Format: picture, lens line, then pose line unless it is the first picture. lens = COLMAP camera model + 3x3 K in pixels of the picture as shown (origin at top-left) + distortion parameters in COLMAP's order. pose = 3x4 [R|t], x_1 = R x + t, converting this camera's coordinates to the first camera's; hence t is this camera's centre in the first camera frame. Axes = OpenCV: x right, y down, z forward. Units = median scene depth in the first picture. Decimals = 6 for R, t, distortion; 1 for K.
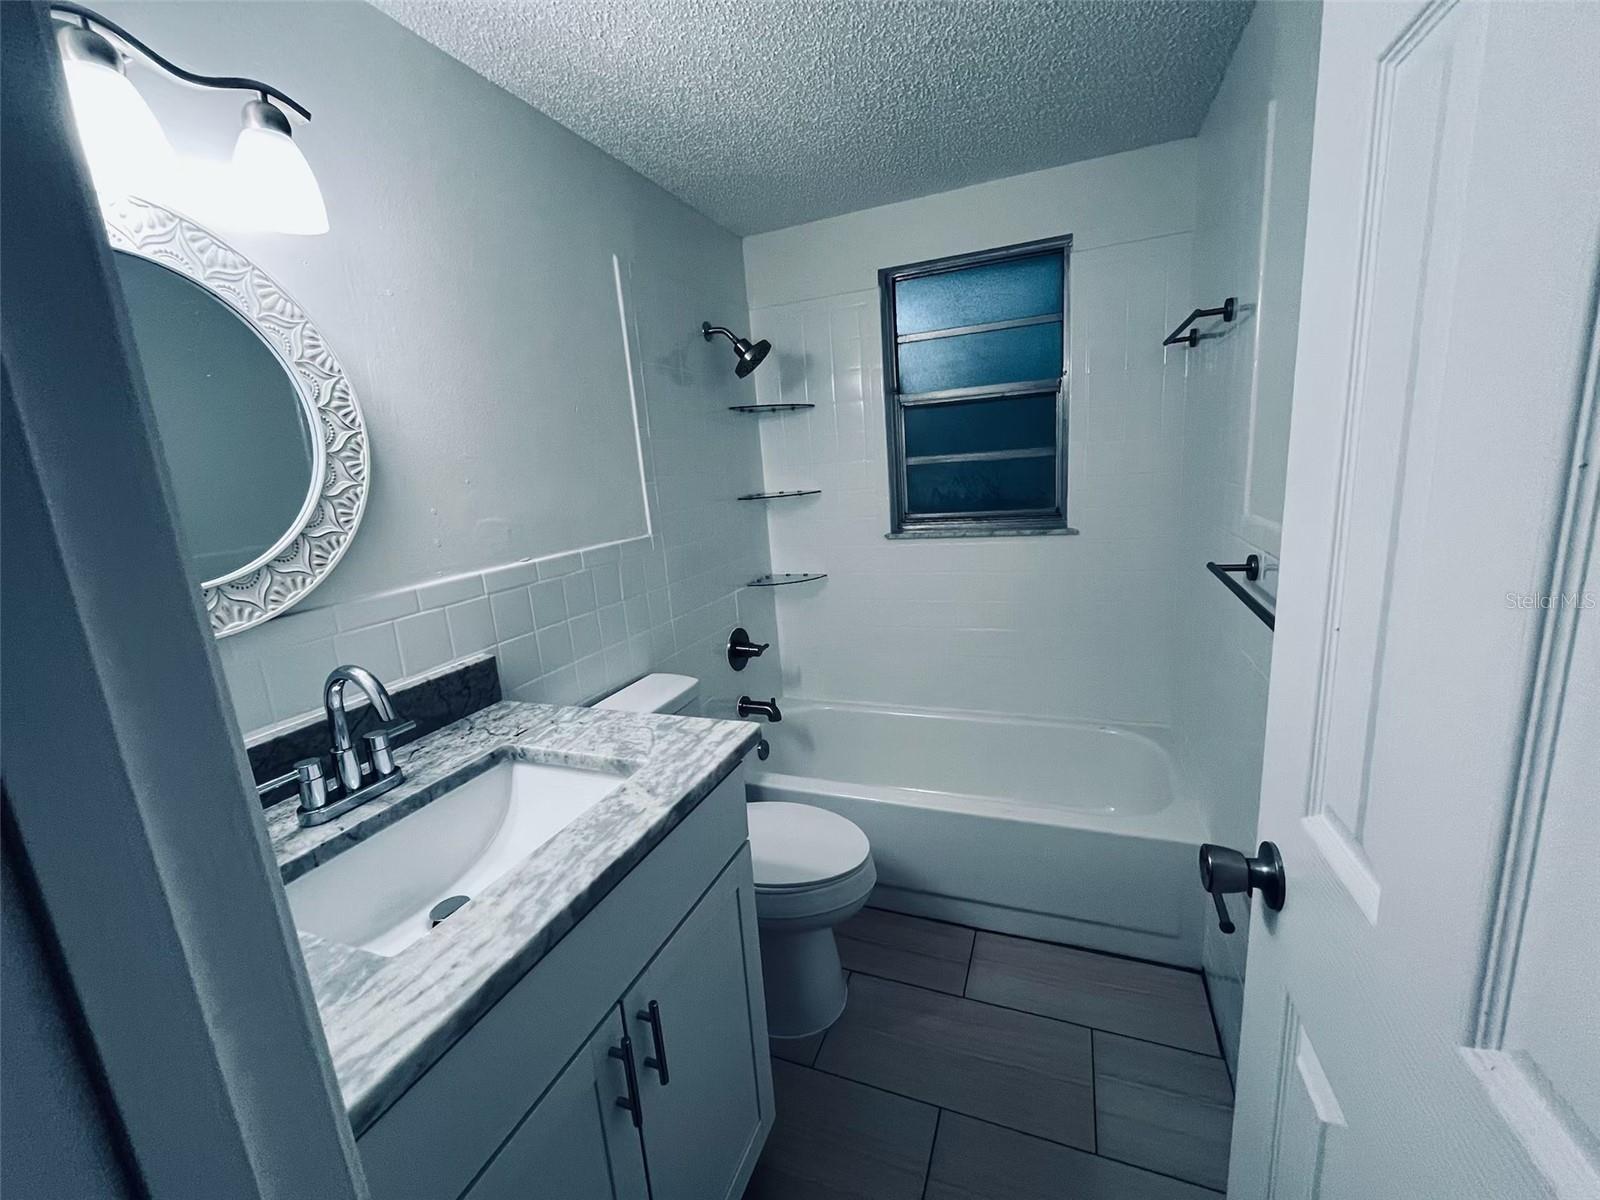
lens RADIAL K [[651.6, 0, 800.9], [0, 651.6, 604.6], [0, 0, 1]] dist [-0.002610, 0.000174]
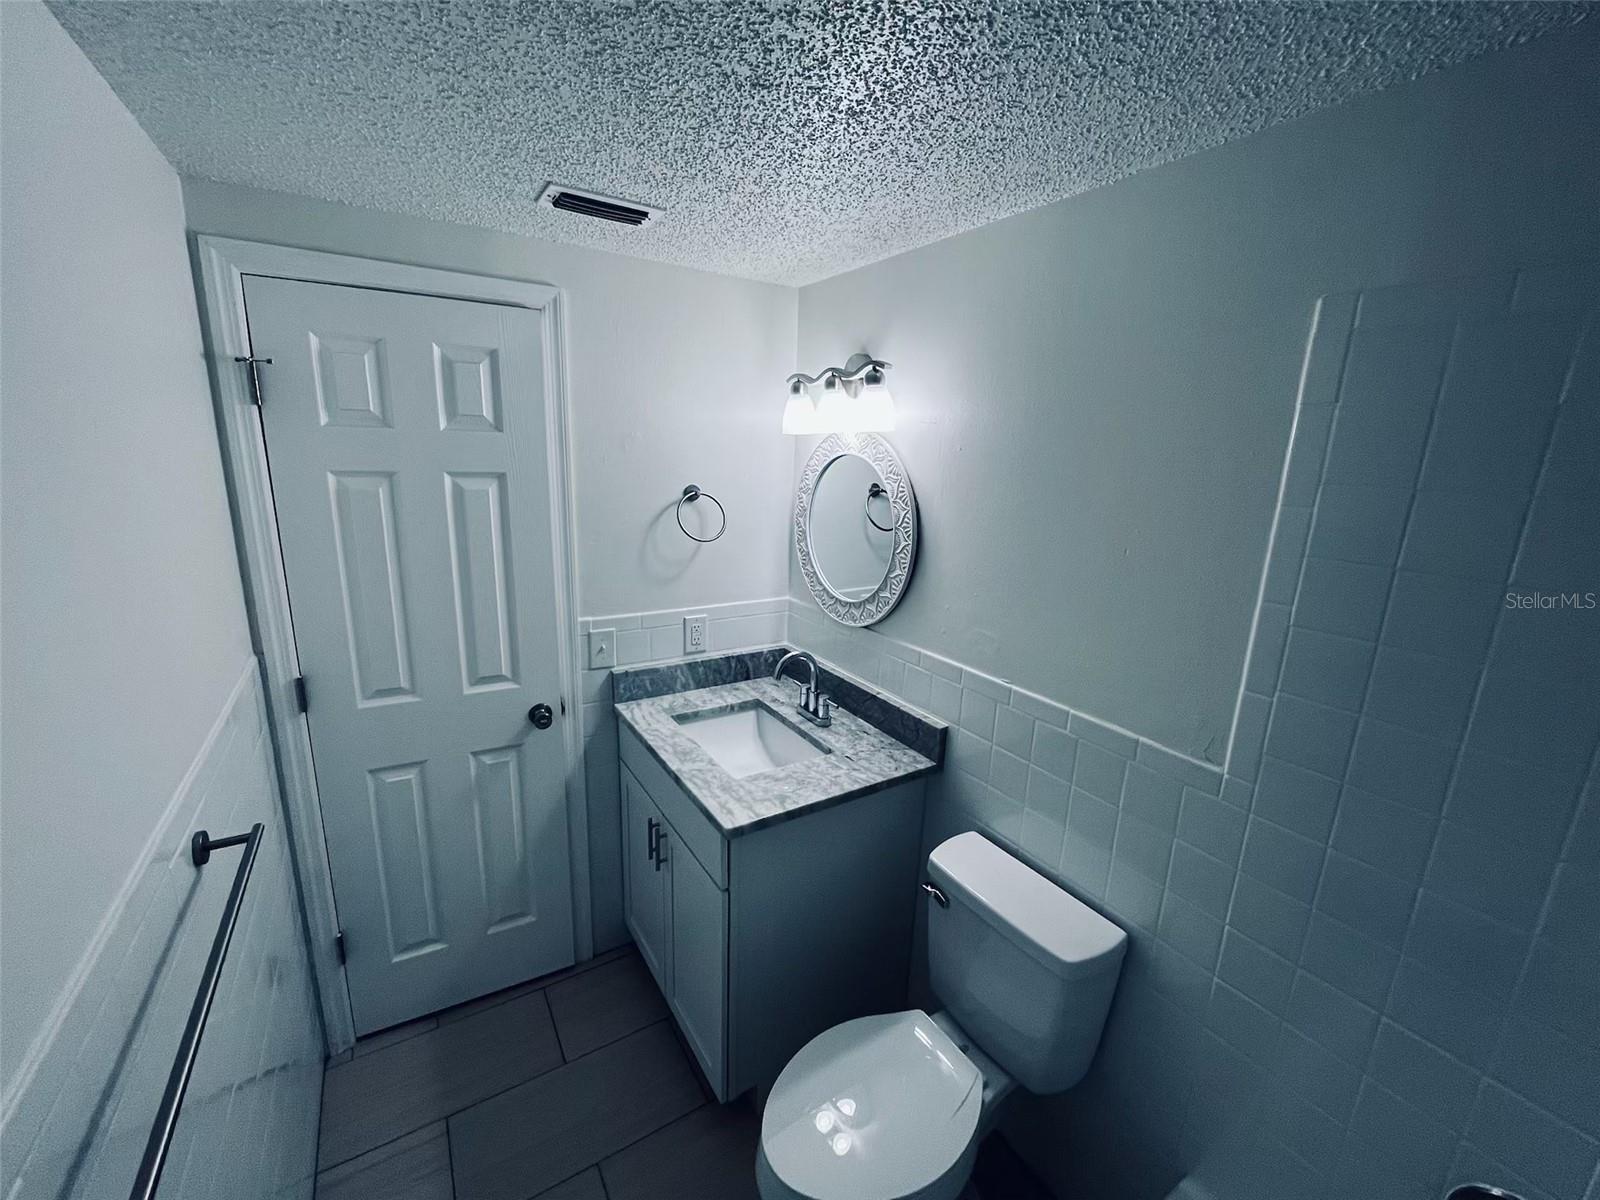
lens RADIAL K [[651.6, 0, 800.2], [0, 651.6, 602.7], [0, 0, 1]] dist [-0.002610, 0.000174]
pose [[-0.589512, 0.236638, -0.772320, 0.725768], [-0.166409, 0.900038, 0.402791, -0.737677], [0.790433, 0.365971, -0.491204, 1.647775]]
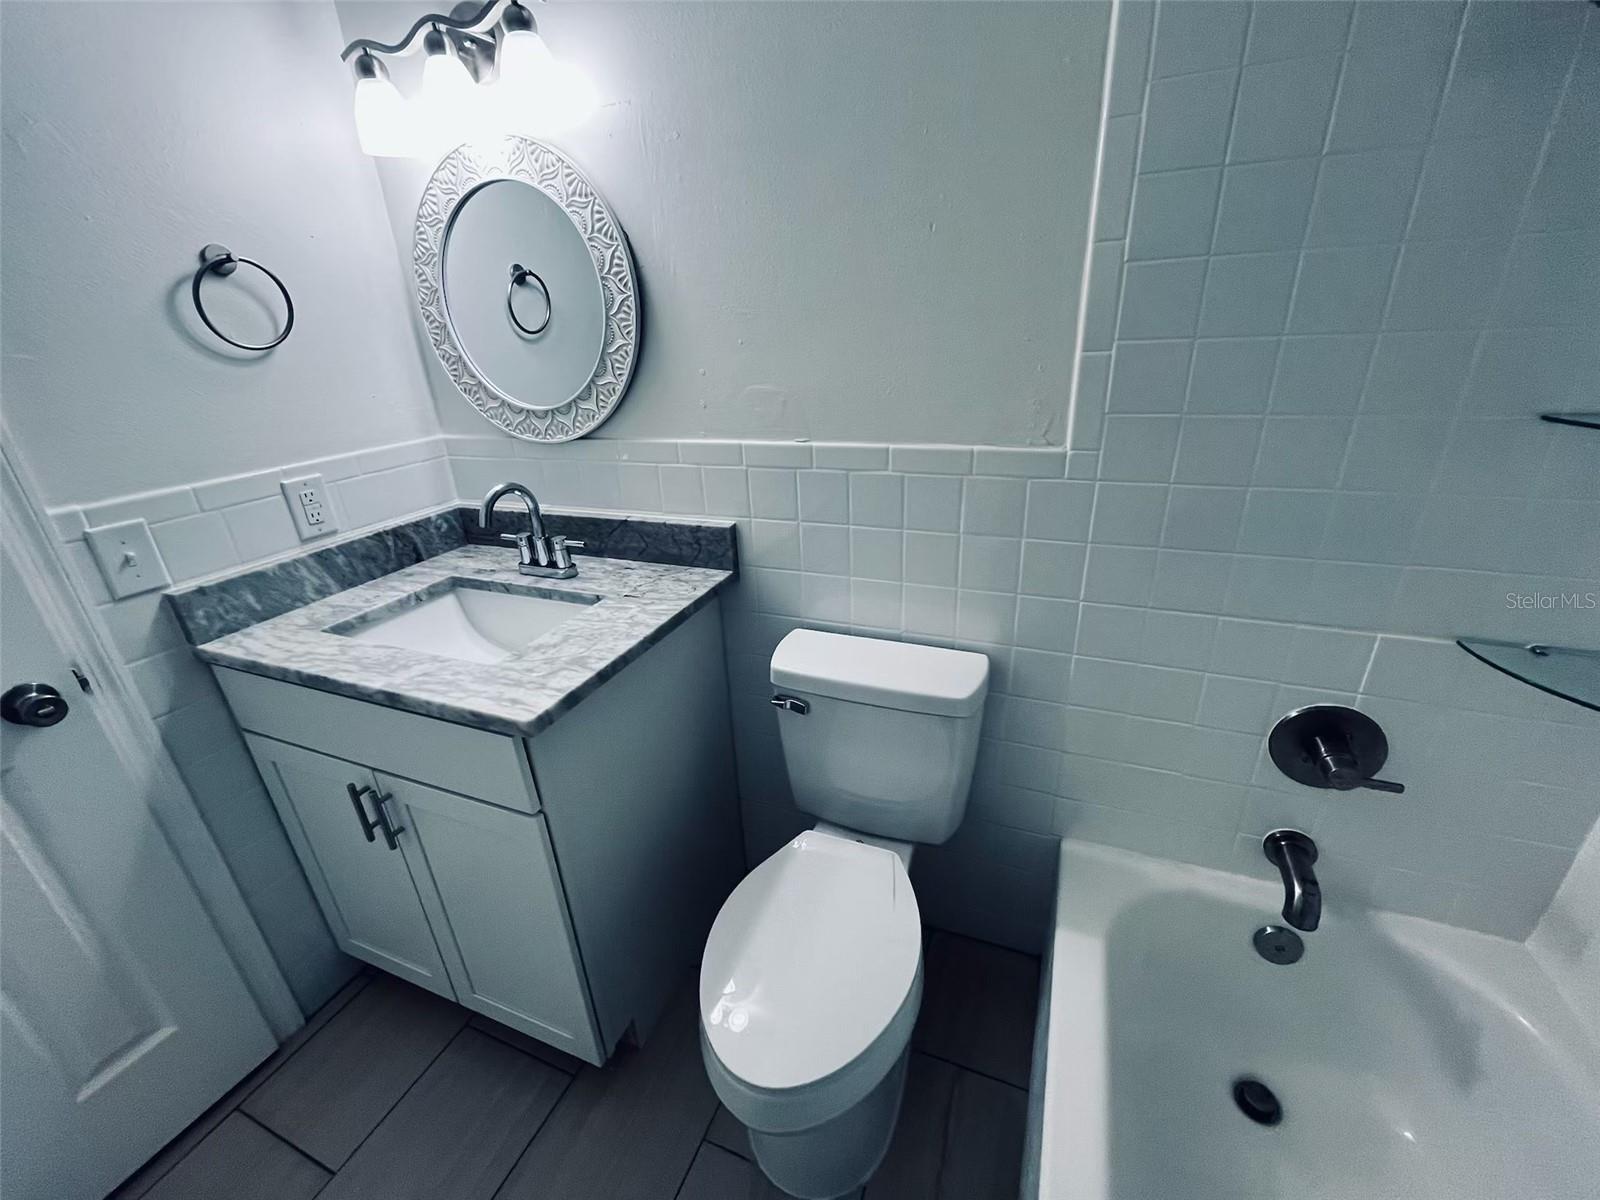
lens RADIAL K [[651.6, 0, 801.0], [0, 651.6, 600.8], [0, 0, 1]] dist [-0.002610, 0.000174]
pose [[-0.008692, 0.455793, -0.890043, 0.596004], [-0.168400, 0.876697, 0.450603, -0.369305], [0.985680, 0.153800, 0.069135, 1.332418]]
